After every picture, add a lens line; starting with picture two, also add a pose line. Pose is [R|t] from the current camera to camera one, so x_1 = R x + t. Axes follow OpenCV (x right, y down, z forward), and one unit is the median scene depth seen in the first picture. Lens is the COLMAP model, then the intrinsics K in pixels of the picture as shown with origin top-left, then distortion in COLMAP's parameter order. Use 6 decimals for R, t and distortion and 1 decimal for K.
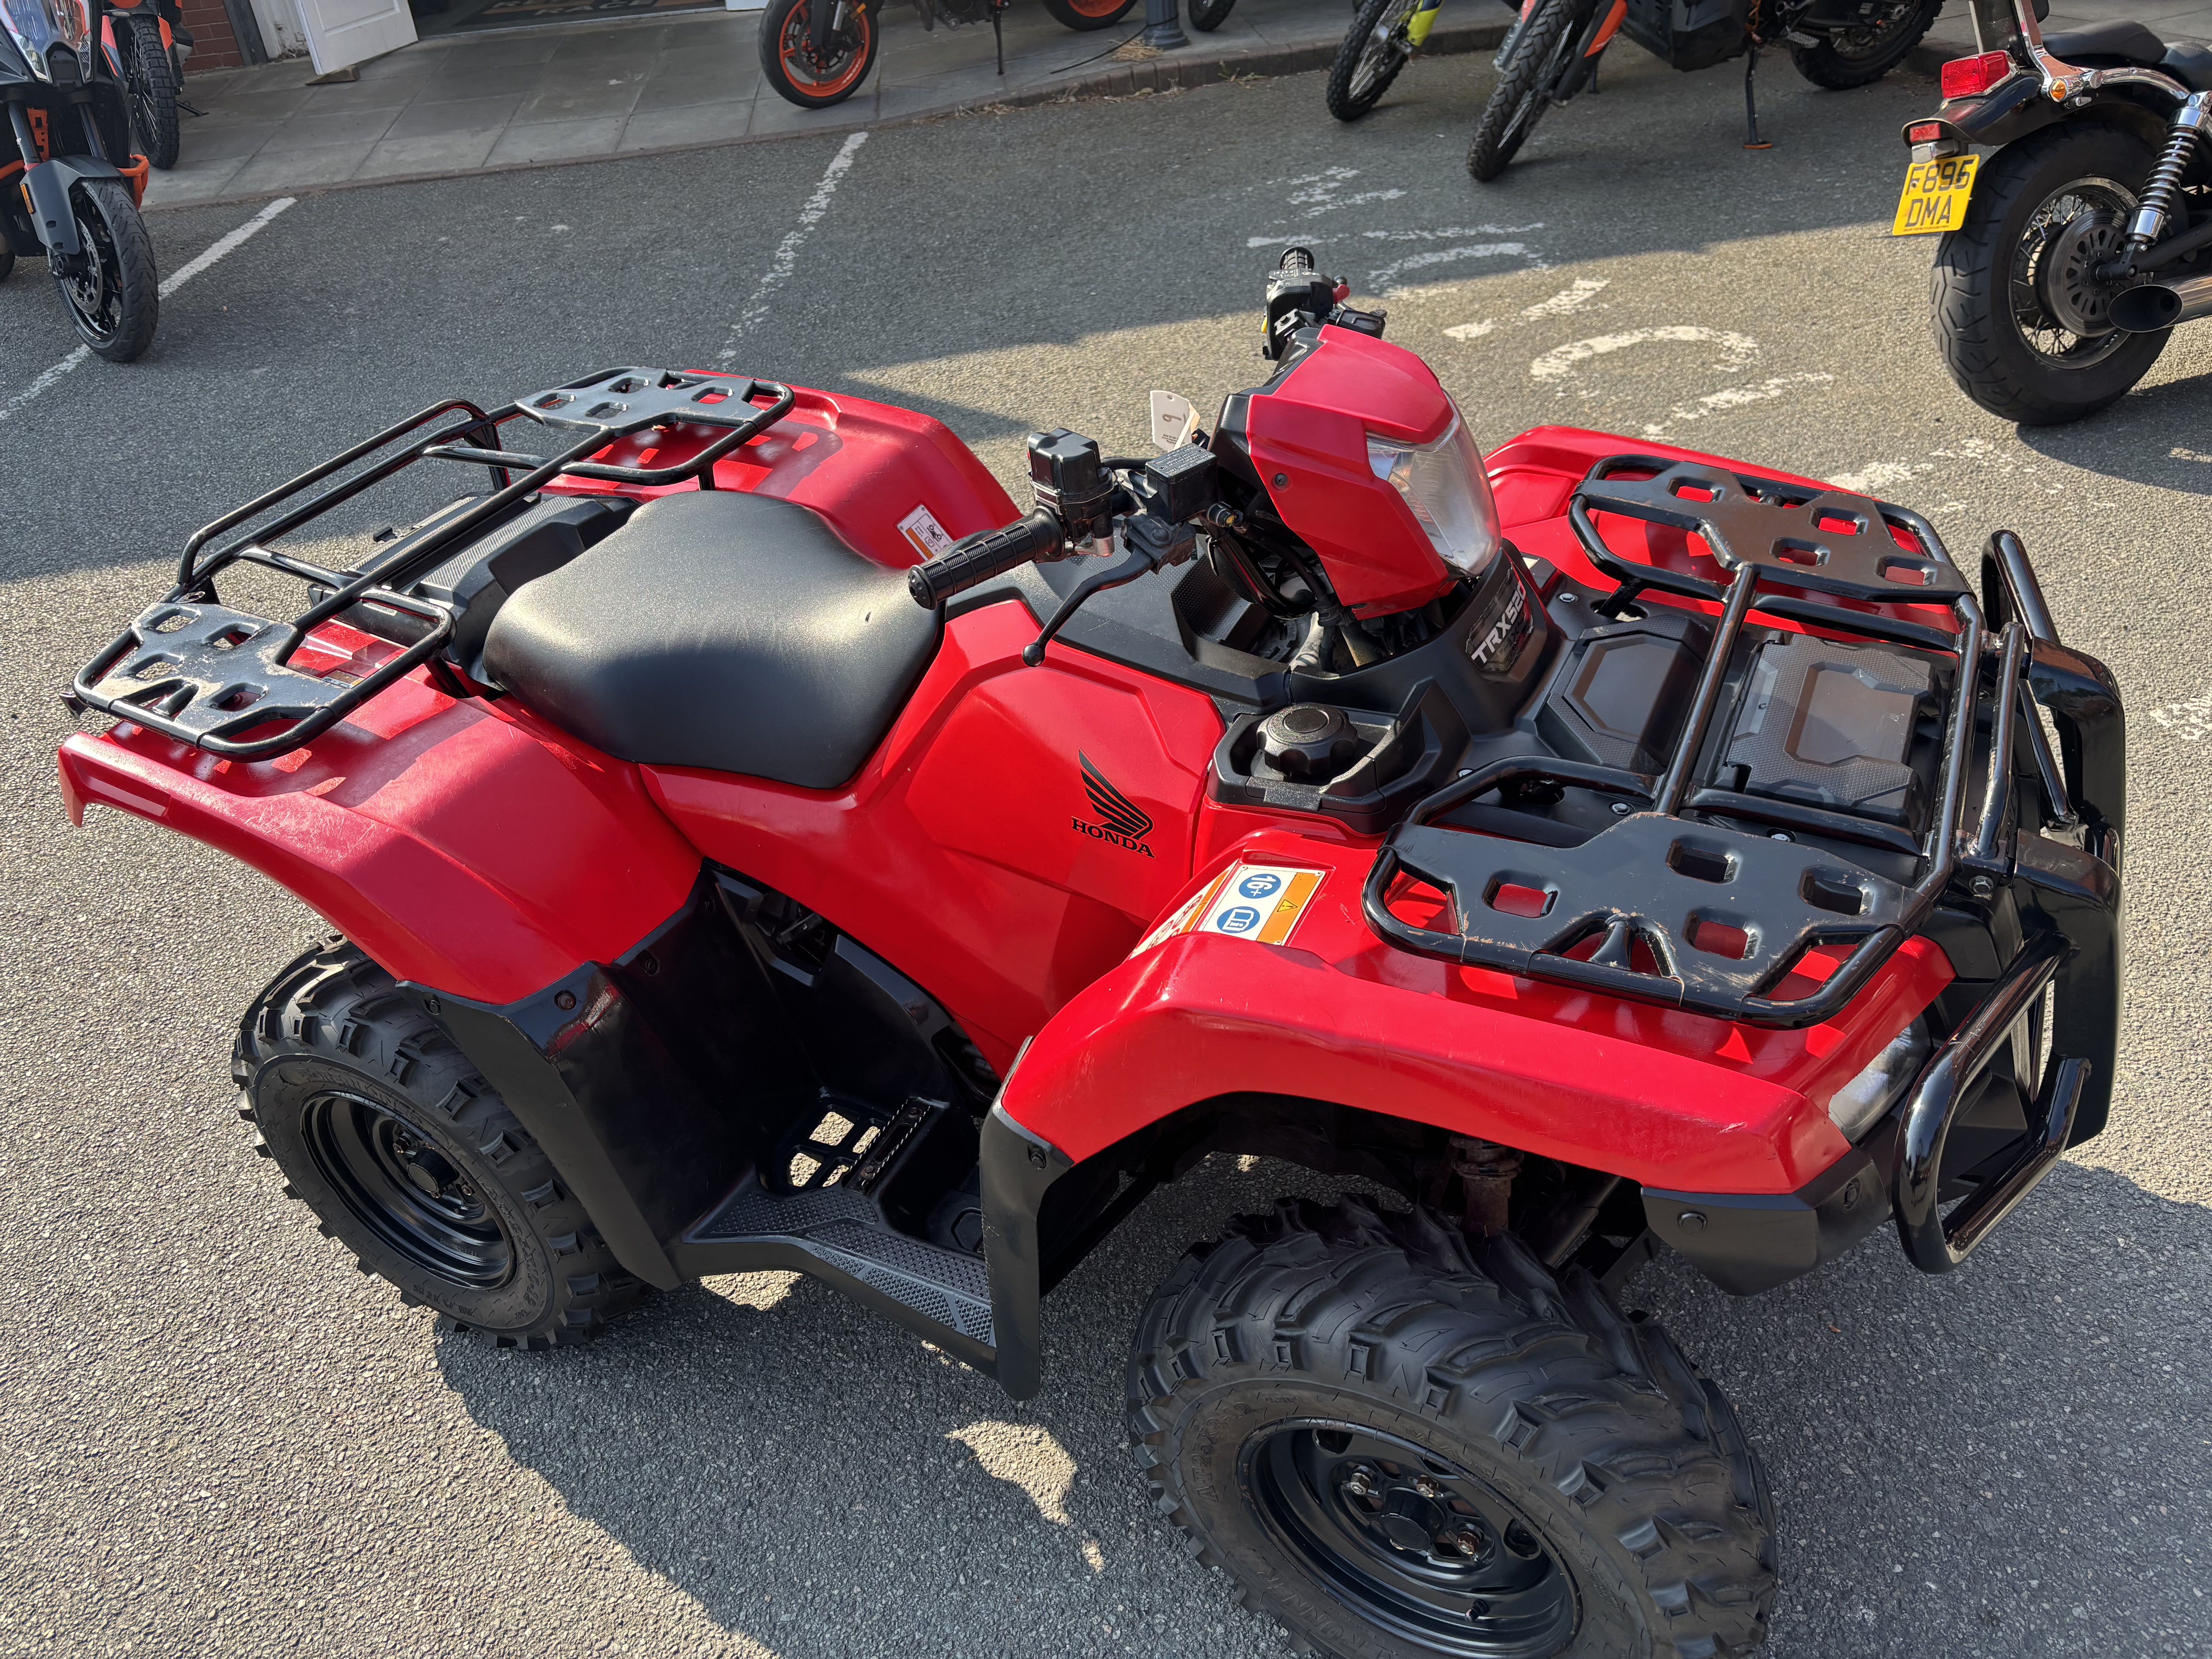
lens RADIAL K [[1668.0, 0, 1110.8], [0, 1668.0, 835.1], [0, 0, 1]] dist [0.036183, -0.050919]
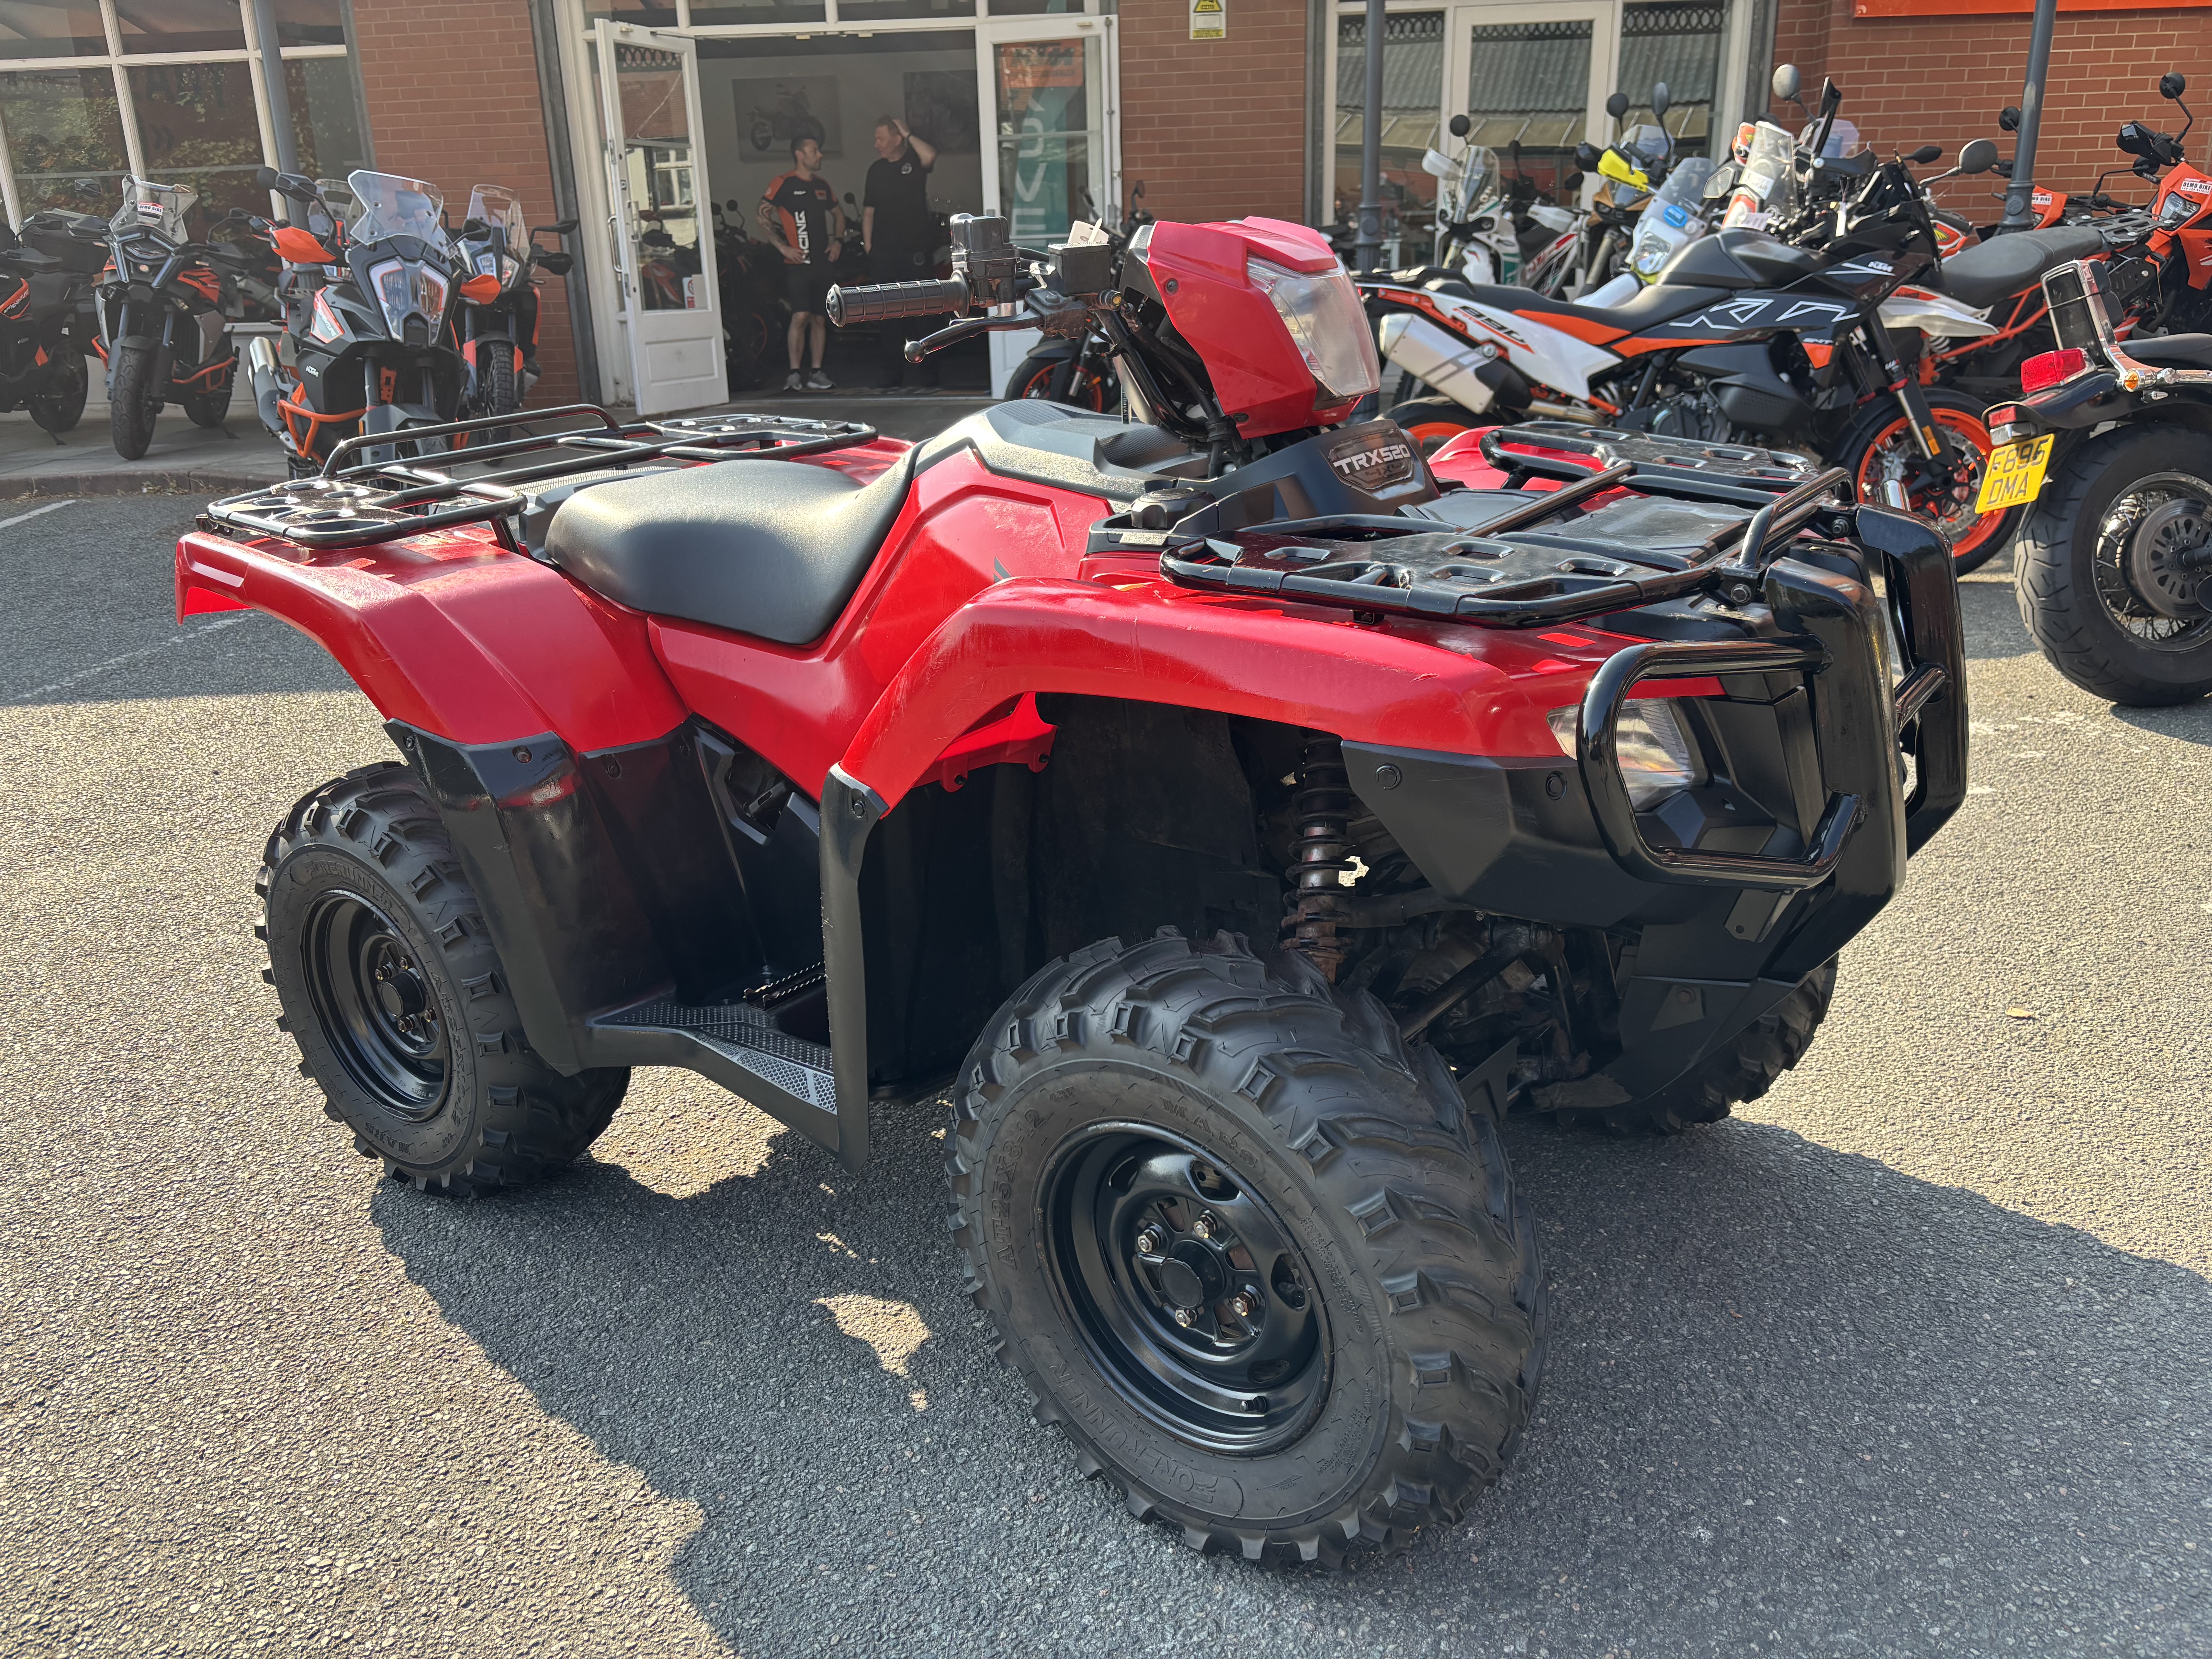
lens RADIAL K [[1668.0, 0, 1110.8], [0, 1668.0, 835.1], [0, 0, 1]] dist [0.036183, -0.050919]
pose [[0.984653, 0.107090, -0.137808, 0.192153], [-0.139342, 0.957828, -0.251295, 0.330559], [0.105085, 0.266641, 0.958050, -0.010058]]
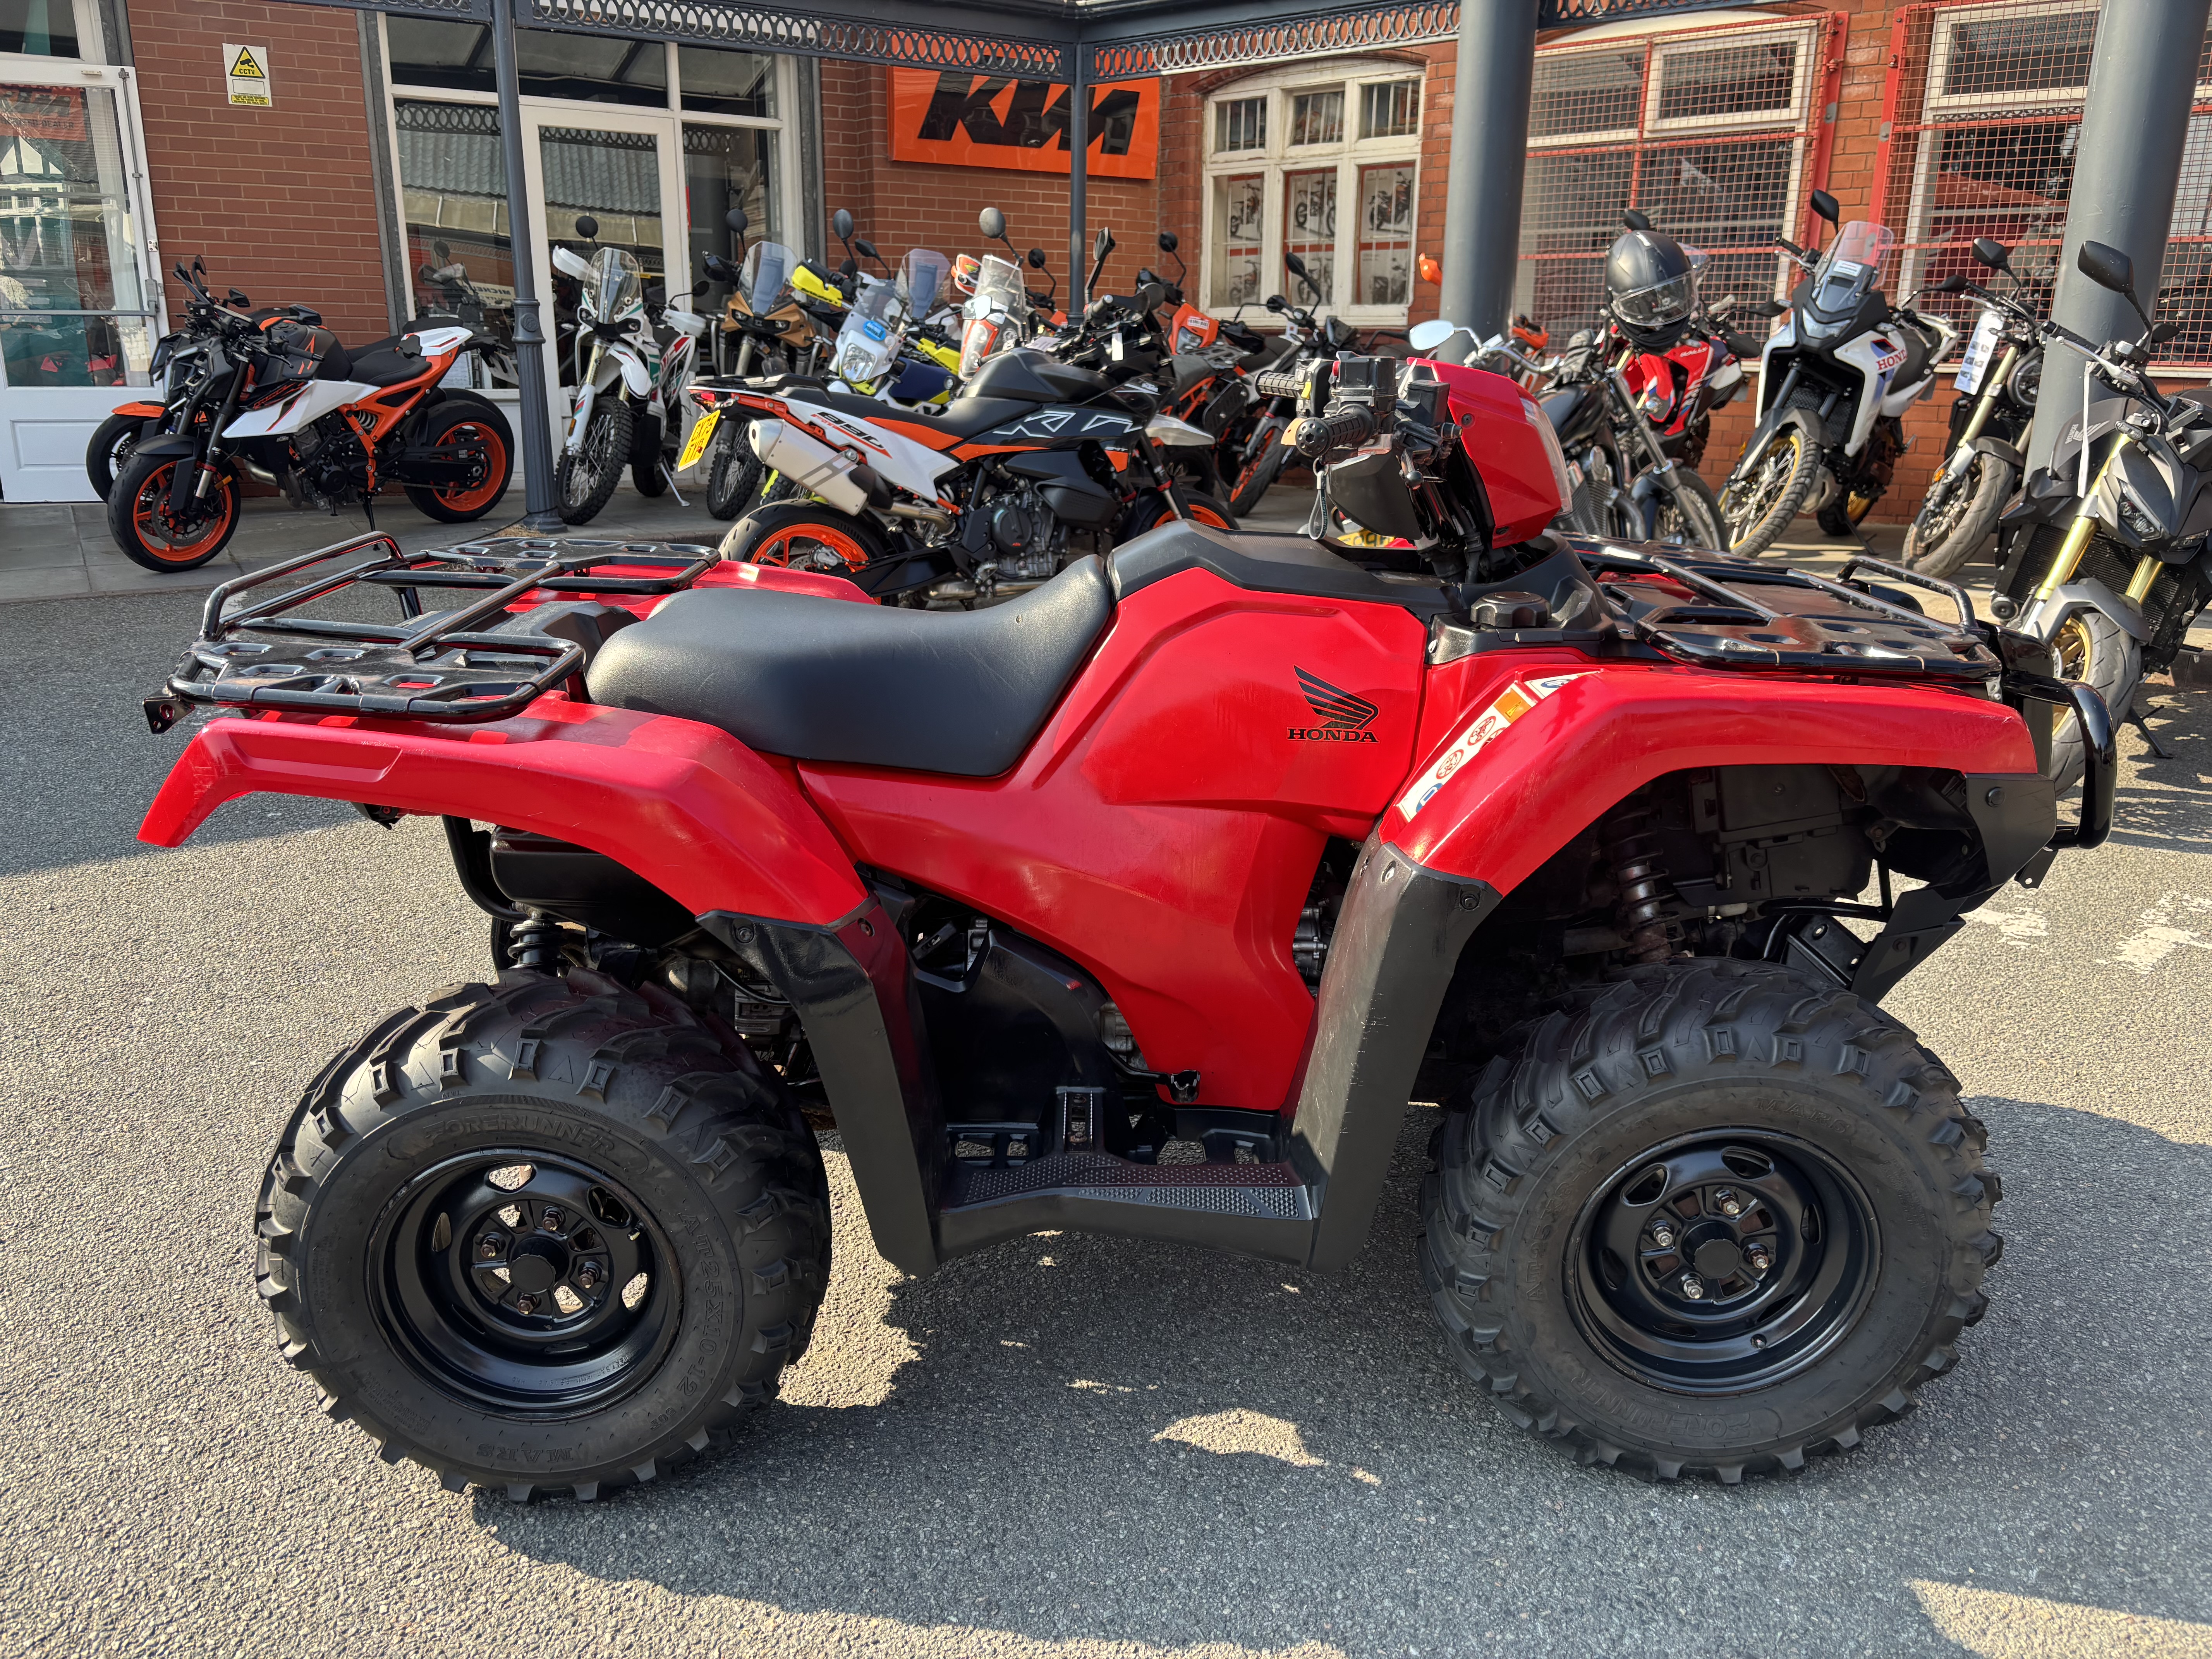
lens RADIAL K [[1673.7, 0, 1099.9], [0, 1673.7, 832.6], [0, 0, 1]] dist [0.040351, -0.054642]
pose [[0.889863, -0.034509, 0.454921, -0.573092], [0.183766, 0.939780, -0.288172, 0.314763], [-0.417582, 0.340033, 0.842617, 0.079455]]
